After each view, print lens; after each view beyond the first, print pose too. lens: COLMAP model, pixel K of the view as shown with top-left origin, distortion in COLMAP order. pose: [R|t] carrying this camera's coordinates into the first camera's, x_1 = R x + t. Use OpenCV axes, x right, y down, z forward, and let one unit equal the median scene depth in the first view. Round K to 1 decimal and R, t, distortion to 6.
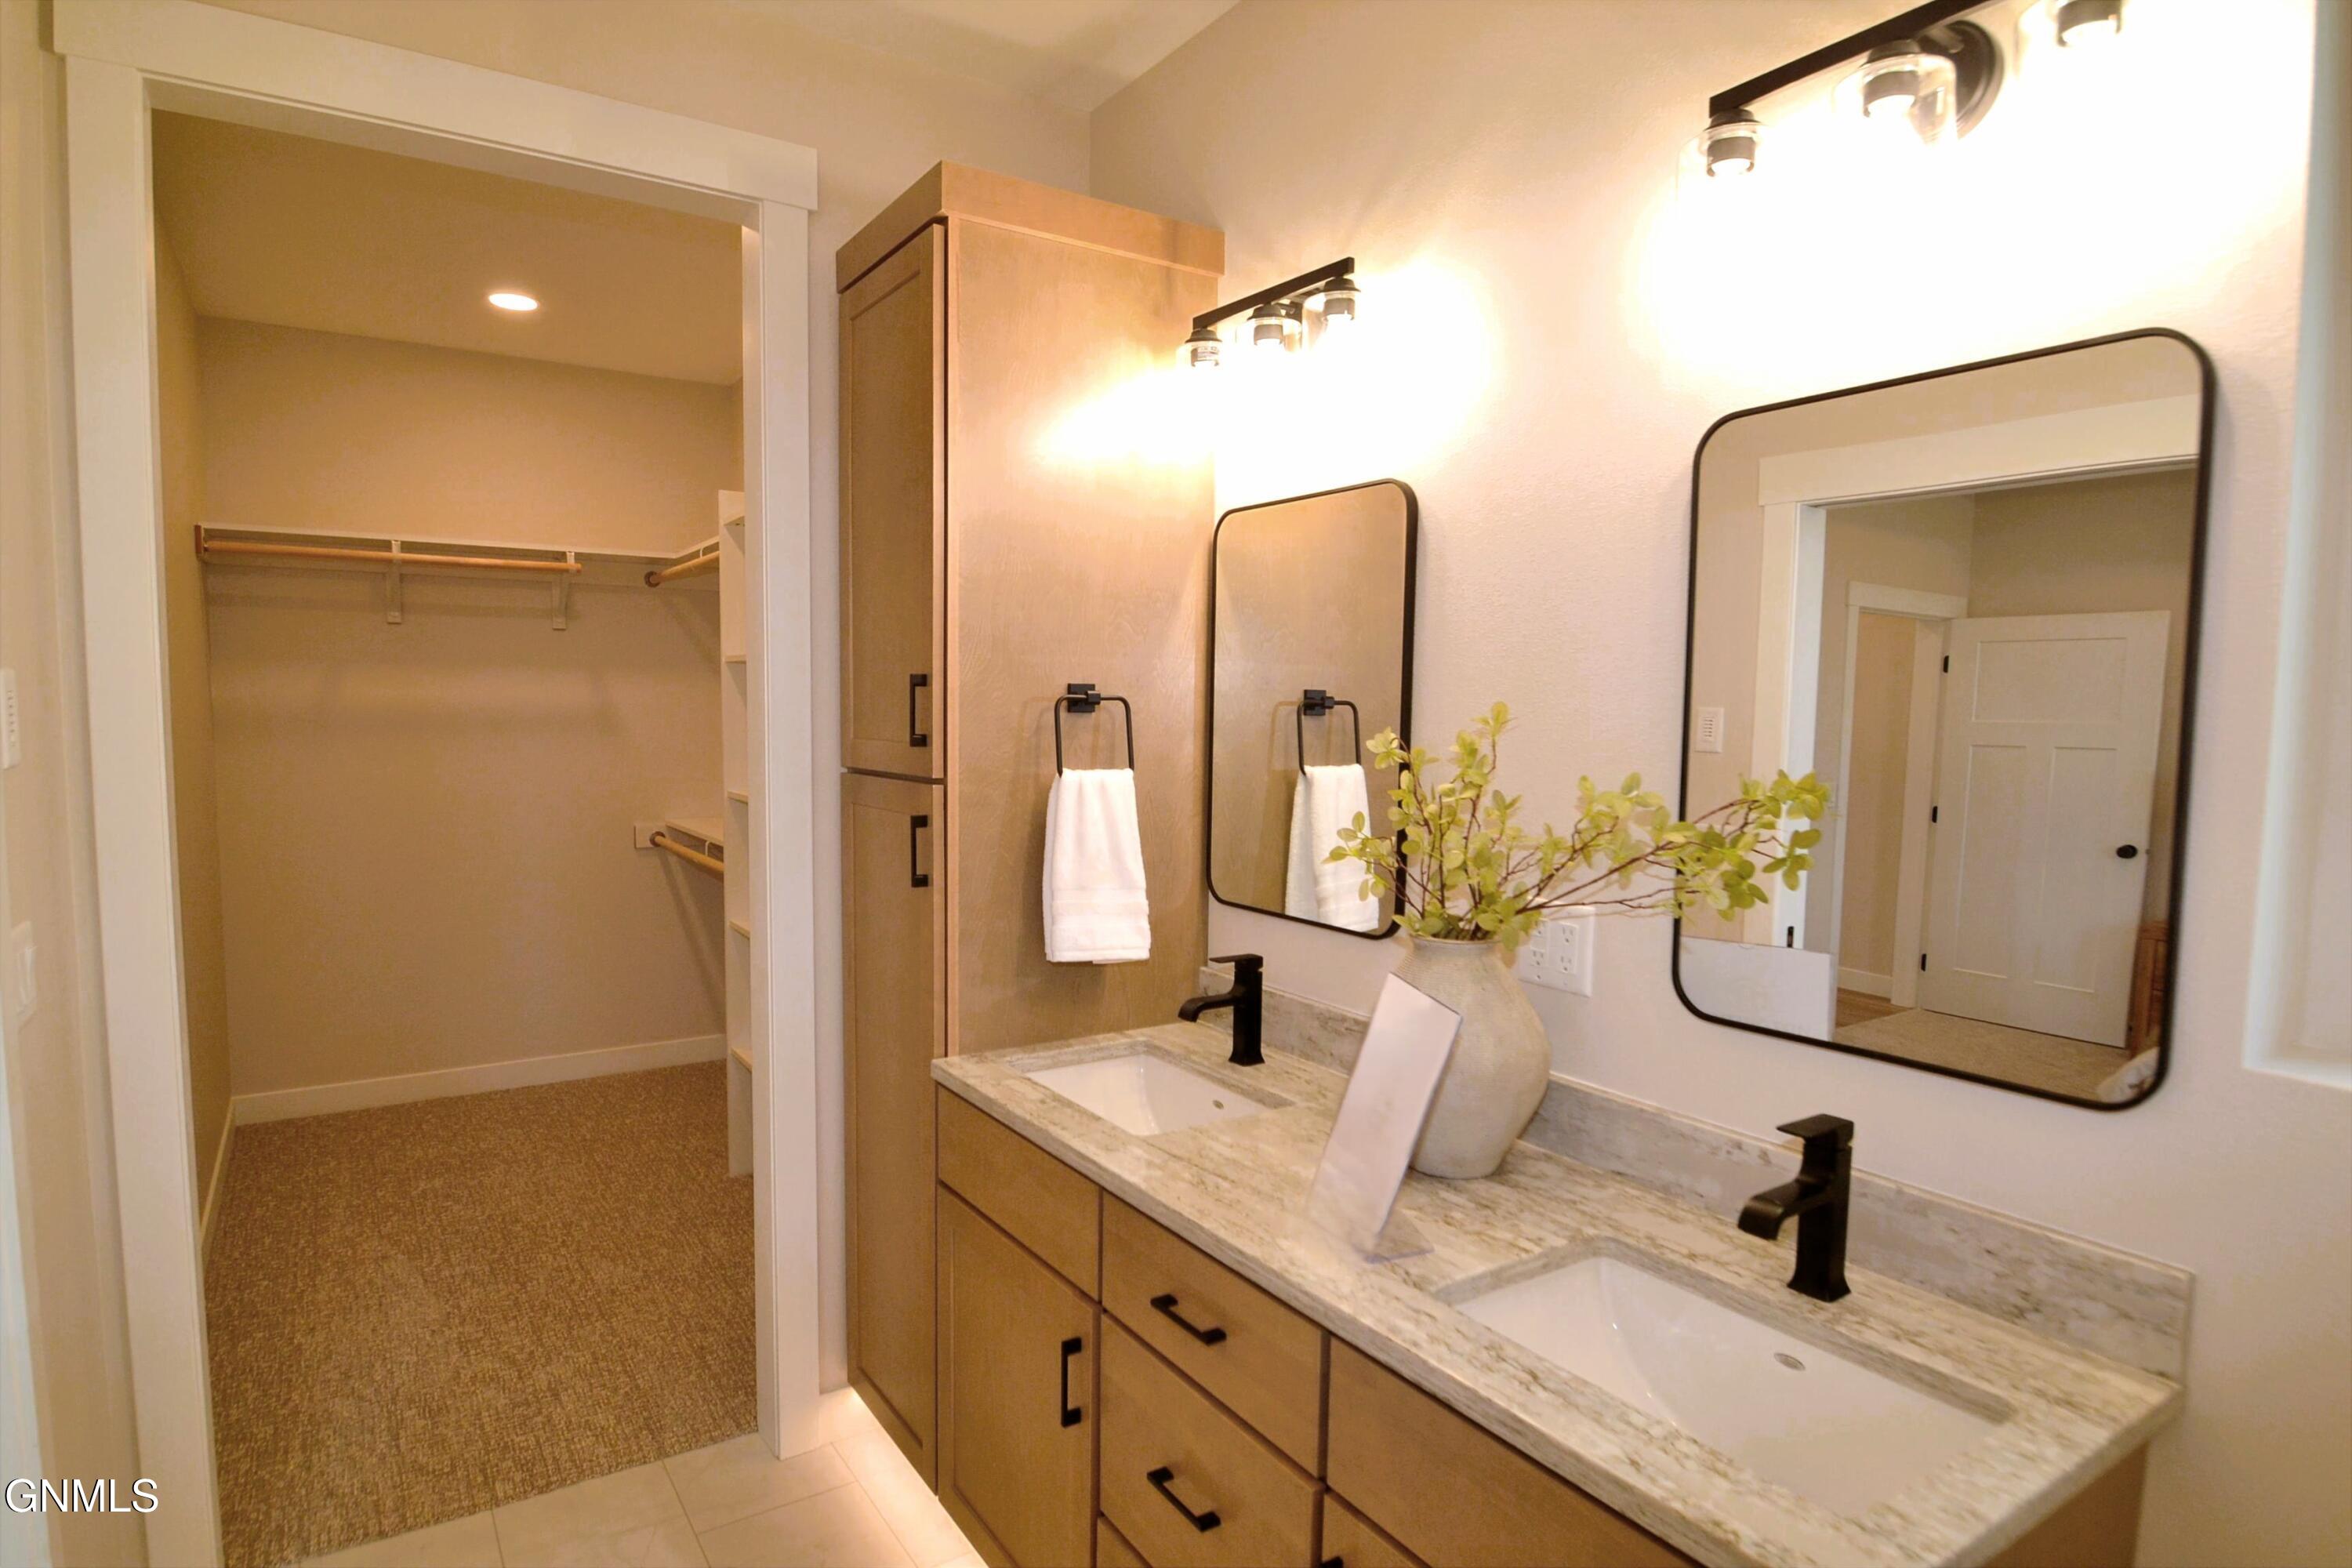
lens RADIAL K [[1449.7, 0, 1176.0], [0, 1449.7, 784.0], [0, 0, 1]] dist [0.002229, 0.000219]
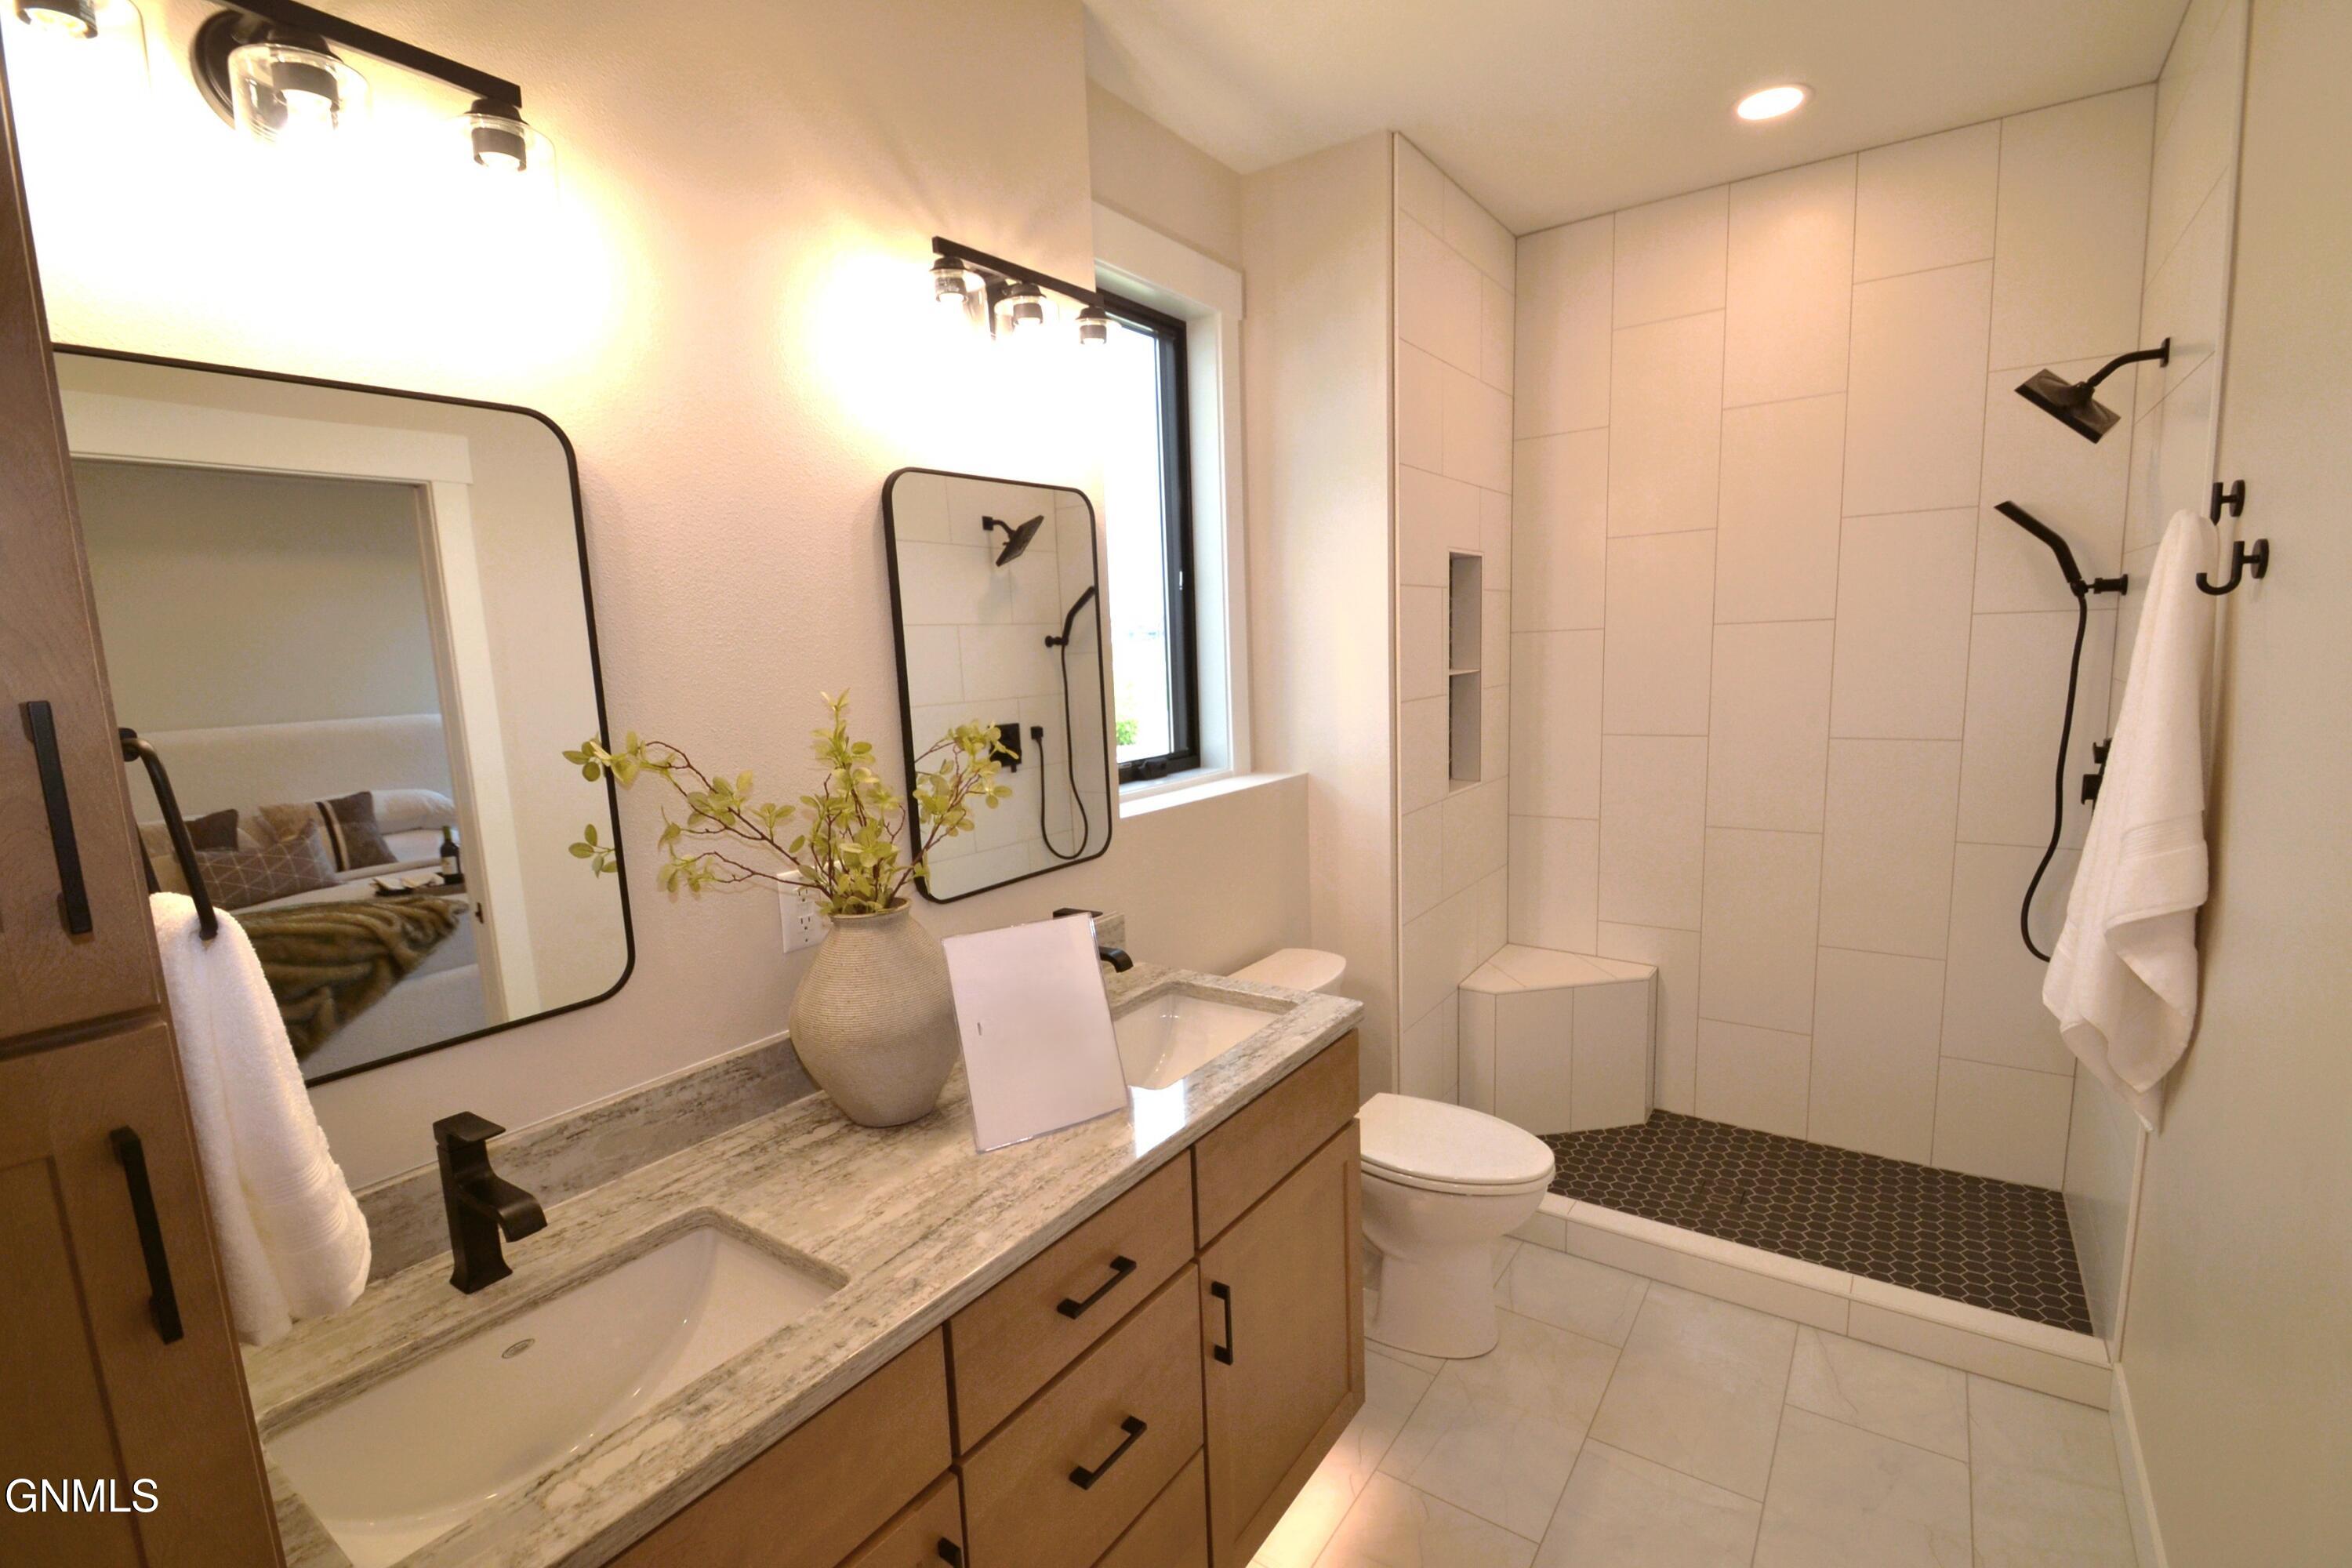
lens RADIAL K [[1056.6, 0, 1163.9], [0, 1056.6, 803.5], [0, 0, 1]] dist [0.030122, -0.026064]
pose [[-0.388314, -0.135104, 0.911569, -0.637092], [0.096675, 0.977764, 0.186097, -0.102635], [-0.916442, 0.160390, -0.366619, 1.143982]]
